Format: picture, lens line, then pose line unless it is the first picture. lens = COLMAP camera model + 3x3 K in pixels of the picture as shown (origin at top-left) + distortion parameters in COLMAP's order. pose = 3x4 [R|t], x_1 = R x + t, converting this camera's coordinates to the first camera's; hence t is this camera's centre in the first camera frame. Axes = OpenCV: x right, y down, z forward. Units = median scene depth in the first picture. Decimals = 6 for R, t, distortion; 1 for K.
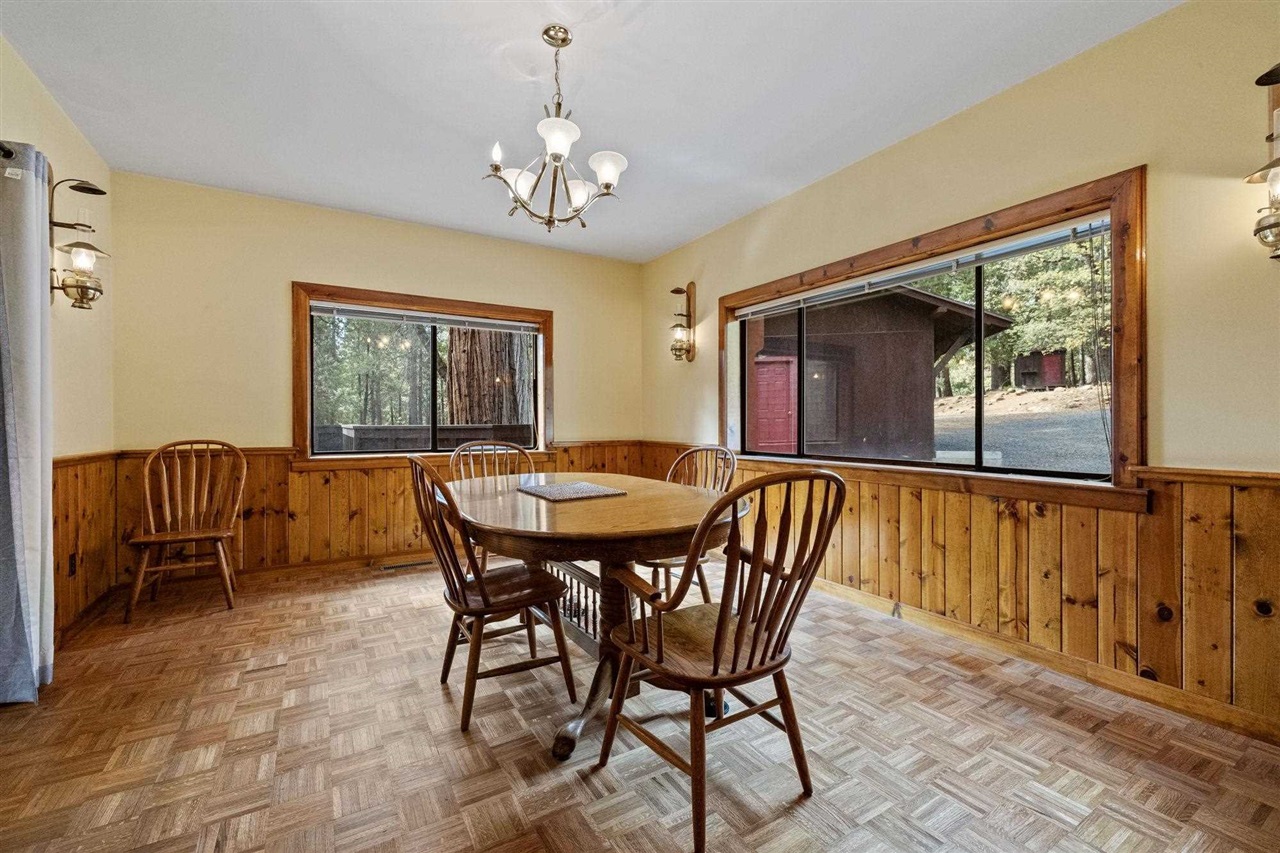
lens RADIAL K [[542.7, 0, 638.8], [0, 542.7, 422.9], [0, 0, 1]] dist [0.003929, -0.000151]
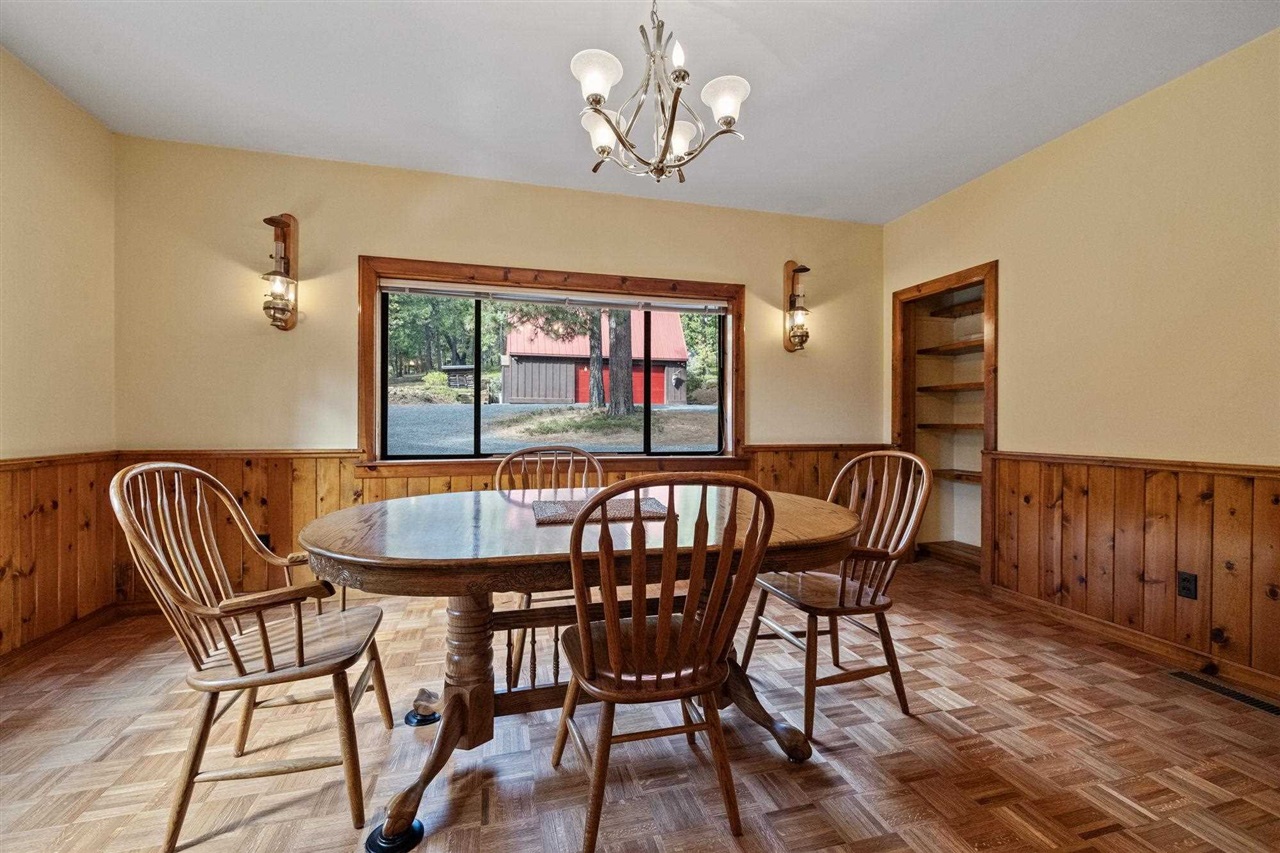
lens RADIAL K [[542.7, 0, 640.8], [0, 542.7, 425.5], [0, 0, 1]] dist [0.003929, -0.000151]
pose [[0.263171, -0.009138, 0.964706, -0.509266], [-0.004374, 0.999934, 0.010664, -0.003123], [-0.964739, -0.007026, 0.263114, 0.441970]]
